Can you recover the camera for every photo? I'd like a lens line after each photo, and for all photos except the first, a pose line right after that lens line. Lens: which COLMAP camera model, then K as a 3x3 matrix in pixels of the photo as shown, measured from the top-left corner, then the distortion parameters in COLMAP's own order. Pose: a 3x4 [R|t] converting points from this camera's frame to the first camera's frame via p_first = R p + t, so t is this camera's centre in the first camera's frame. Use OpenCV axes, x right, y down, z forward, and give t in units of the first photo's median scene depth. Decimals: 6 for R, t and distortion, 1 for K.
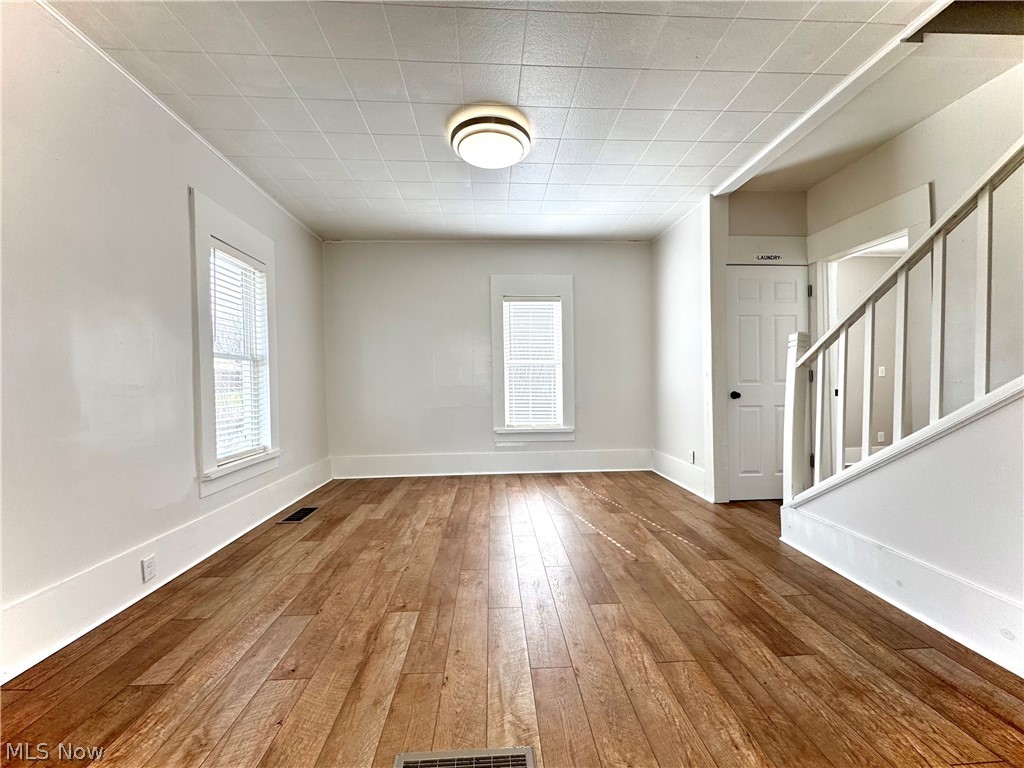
lens RADIAL K [[407.3, 0, 509.7], [0, 407.3, 386.1], [0, 0, 1]] dist [-0.003363, 0.000218]
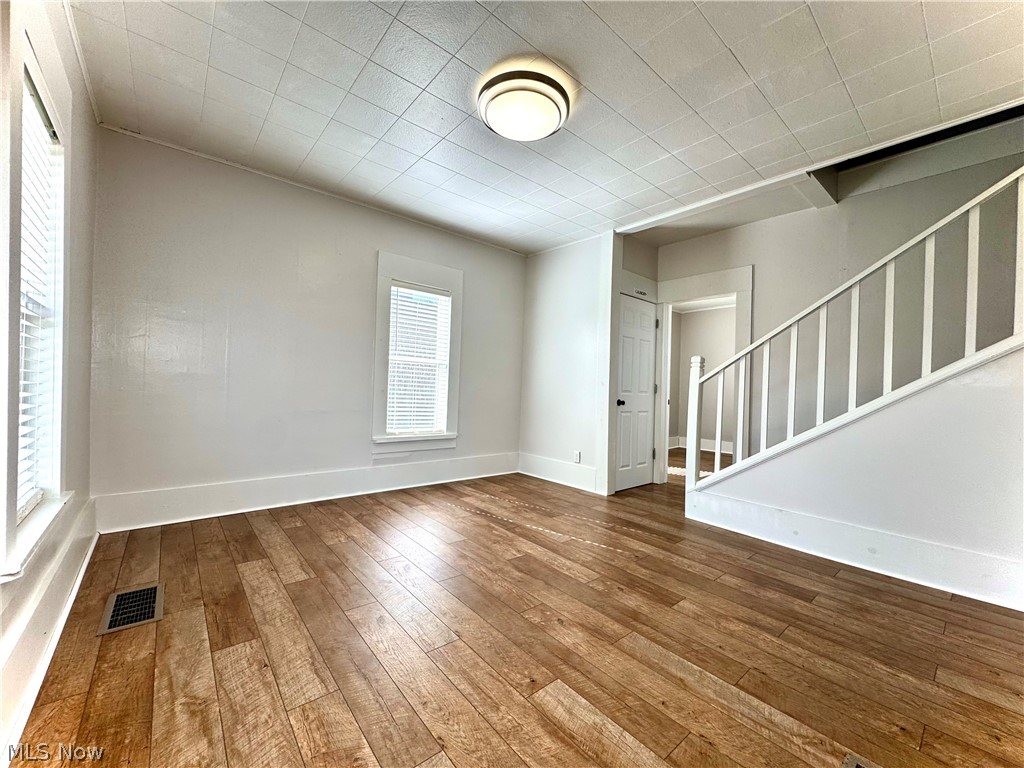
lens RADIAL K [[407.3, 0, 514.3], [0, 407.3, 387.9], [0, 0, 1]] dist [-0.003363, 0.000218]
pose [[0.795786, 0.038645, 0.604344, -0.422422], [-0.036970, 0.999201, -0.015213, 0.008607], [-0.604449, -0.010236, 0.796578, 0.239682]]
